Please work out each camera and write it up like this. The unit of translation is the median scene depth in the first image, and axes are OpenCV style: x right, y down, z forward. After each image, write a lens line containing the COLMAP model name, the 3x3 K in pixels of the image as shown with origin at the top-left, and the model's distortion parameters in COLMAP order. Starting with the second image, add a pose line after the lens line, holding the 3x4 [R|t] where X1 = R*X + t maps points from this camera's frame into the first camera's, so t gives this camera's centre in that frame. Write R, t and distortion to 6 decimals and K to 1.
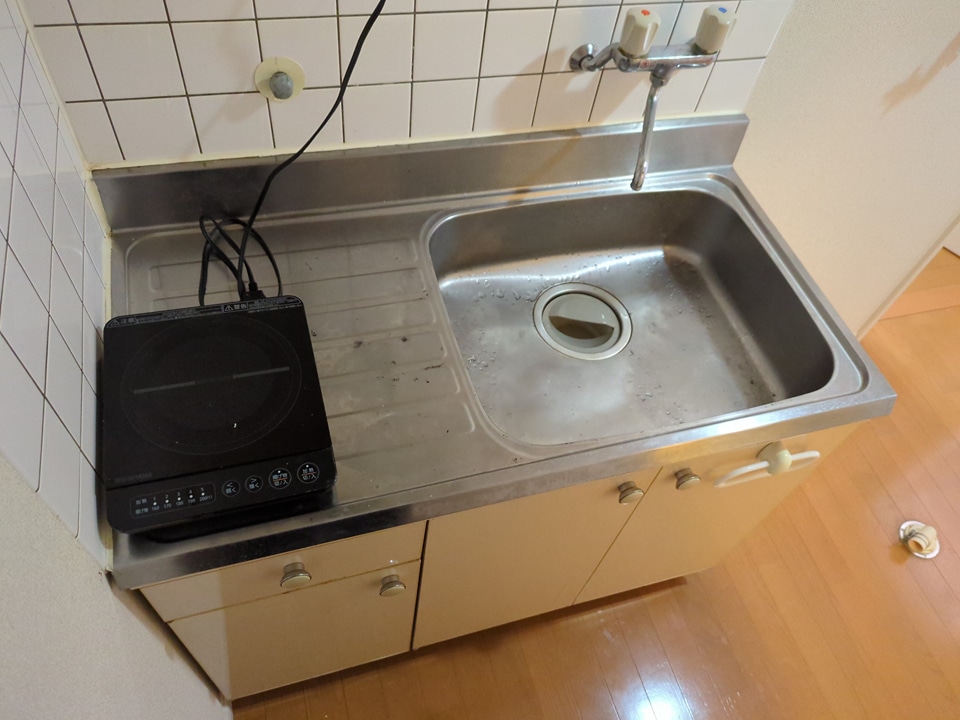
lens RADIAL K [[716.5, 0, 483.2], [0, 716.5, 353.0], [0, 0, 1]] dist [0.010113, 0.005634]
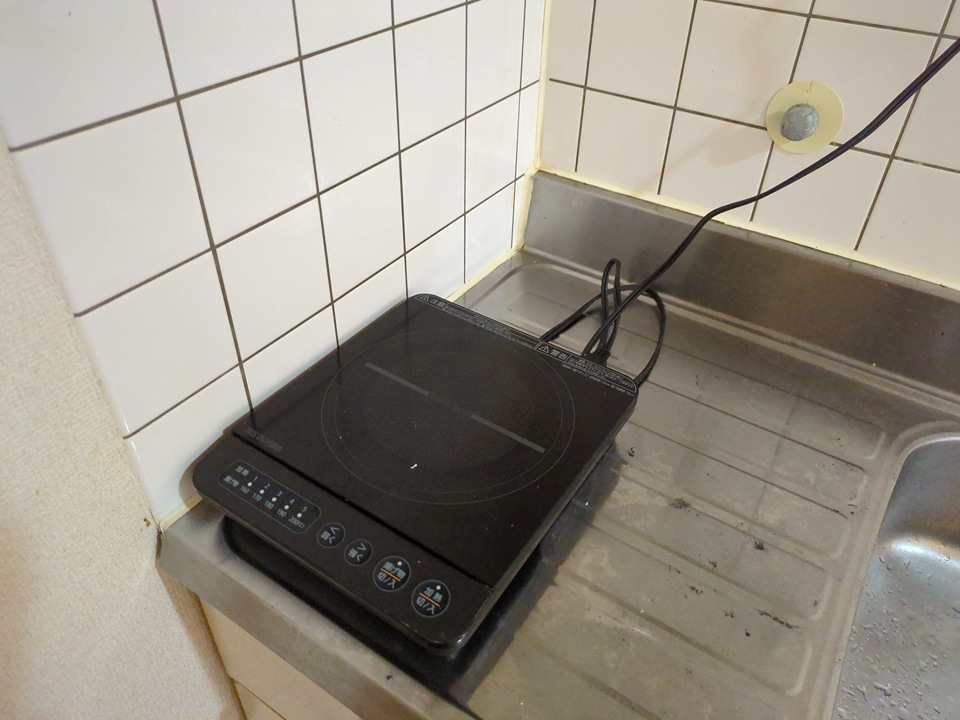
lens RADIAL K [[716.5, 0, 483.2], [0, 716.5, 353.0], [0, 0, 1]] dist [0.010113, 0.005634]
pose [[0.638548, 0.391300, -0.662677, 0.059091], [-0.585454, 0.805886, -0.088275, 0.033753], [0.499500, 0.444334, 0.743685, 0.434707]]
